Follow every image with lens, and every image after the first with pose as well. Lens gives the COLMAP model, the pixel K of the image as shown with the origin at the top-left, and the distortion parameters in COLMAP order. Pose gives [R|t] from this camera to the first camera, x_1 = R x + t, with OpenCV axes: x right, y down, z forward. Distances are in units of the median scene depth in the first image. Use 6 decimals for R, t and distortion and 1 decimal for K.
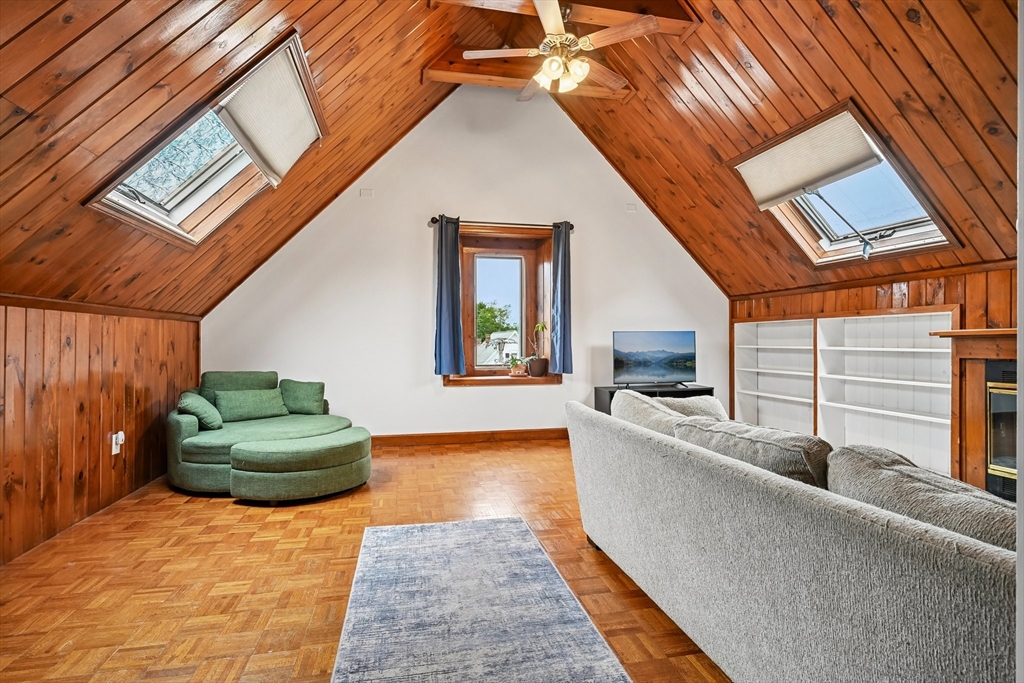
lens RADIAL K [[504.5, 0, 513.3], [0, 504.5, 341.2], [0, 0, 1]] dist [0.002942, 0.001120]
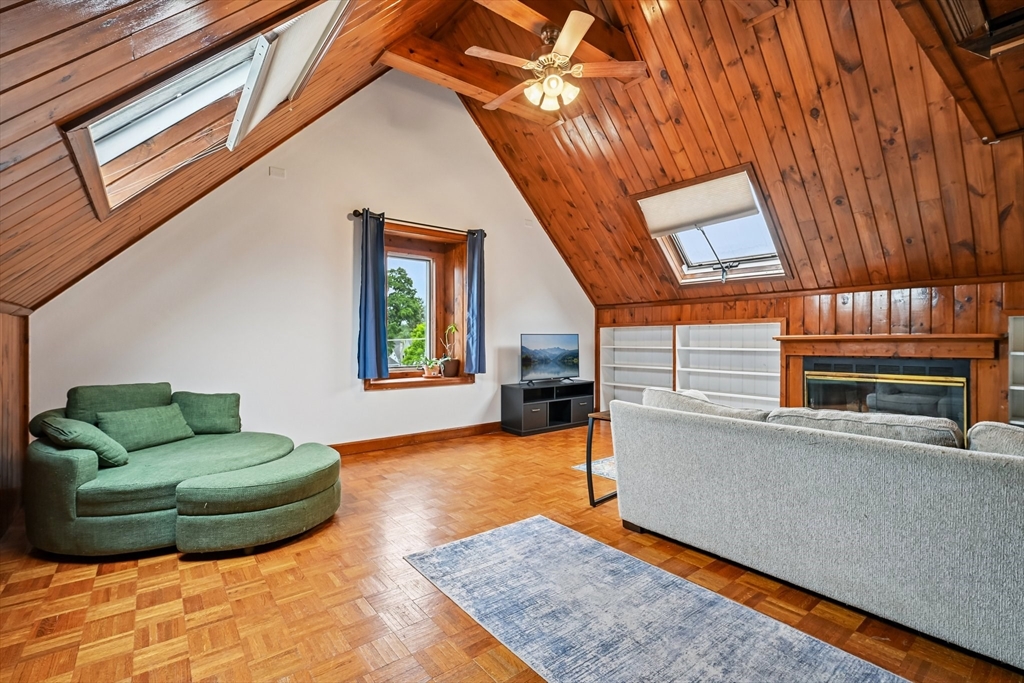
lens RADIAL K [[458.3, 0, 513.1], [0, 458.3, 341.4], [0, 0, 1]] dist [0.003155, -0.001065]
pose [[0.899023, 0.000222, 0.437901, -0.310113], [-0.000994, 0.999998, 0.001534, -0.005412], [-0.437900, -0.001814, 0.899022, 0.129475]]
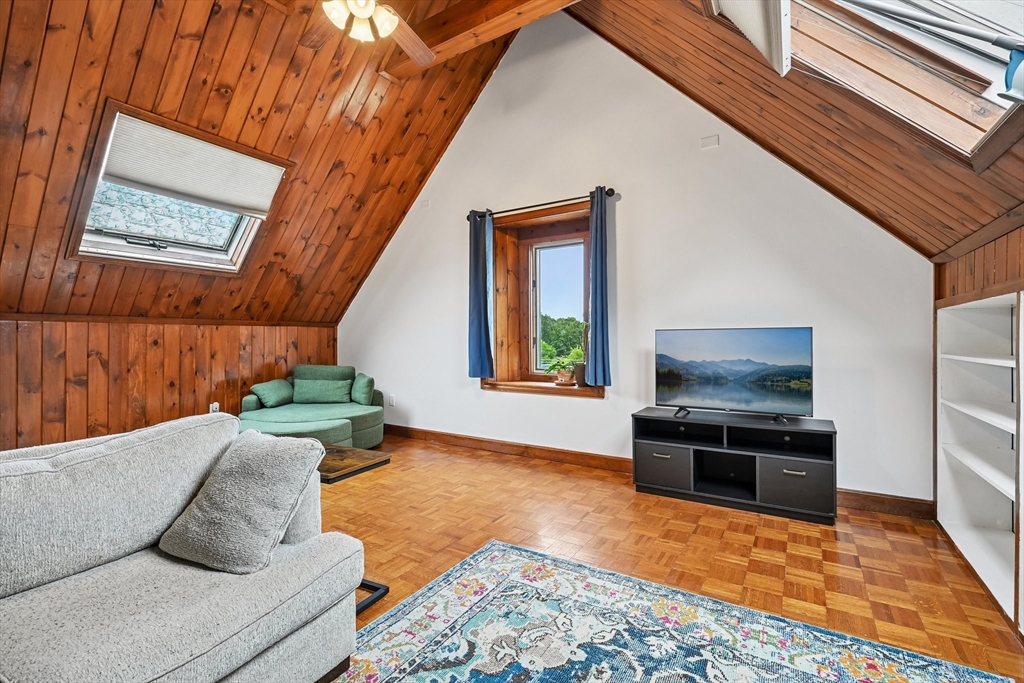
lens RADIAL K [[458.3, 0, 510.8], [0, 458.3, 341.1], [0, 0, 1]] dist [0.003155, -0.001065]
pose [[0.704089, 0.005286, -0.710092, 0.609209], [-0.001489, 0.999981, 0.005968, -0.009268], [0.710110, -0.003144, 0.704084, 0.502457]]
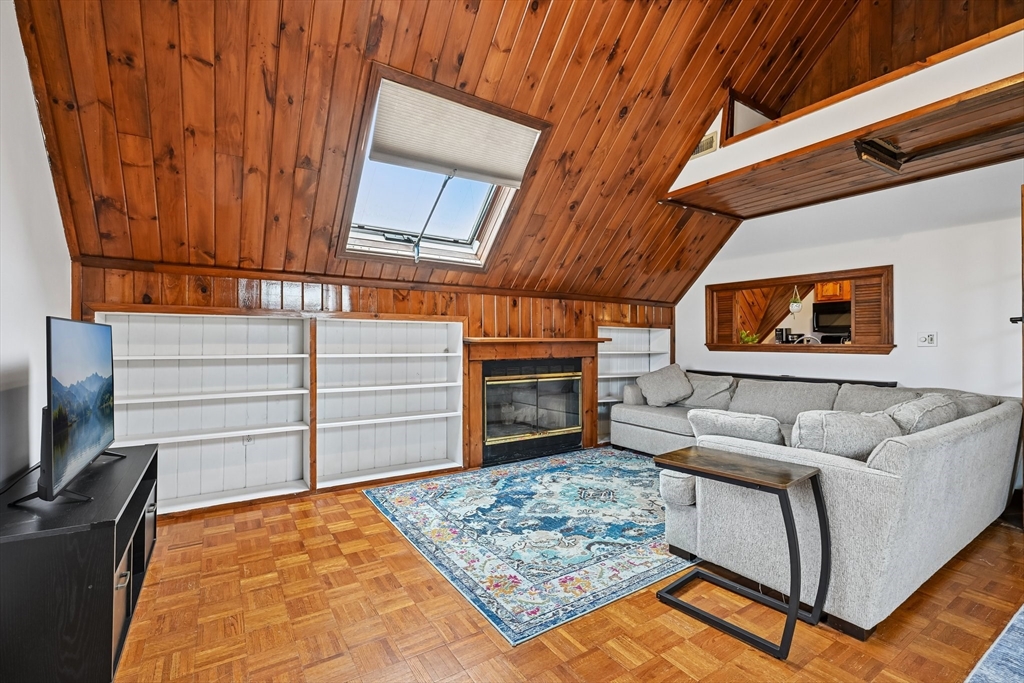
lens RADIAL K [[458.3, 0, 512.9], [0, 458.3, 343.2], [0, 0, 1]] dist [0.003155, -0.001065]
pose [[-0.352228, 0.002789, 0.935910, -0.164998], [0.000793, 0.999996, -0.002681, -0.004290], [-0.935914, -0.000202, -0.352229, 1.023205]]
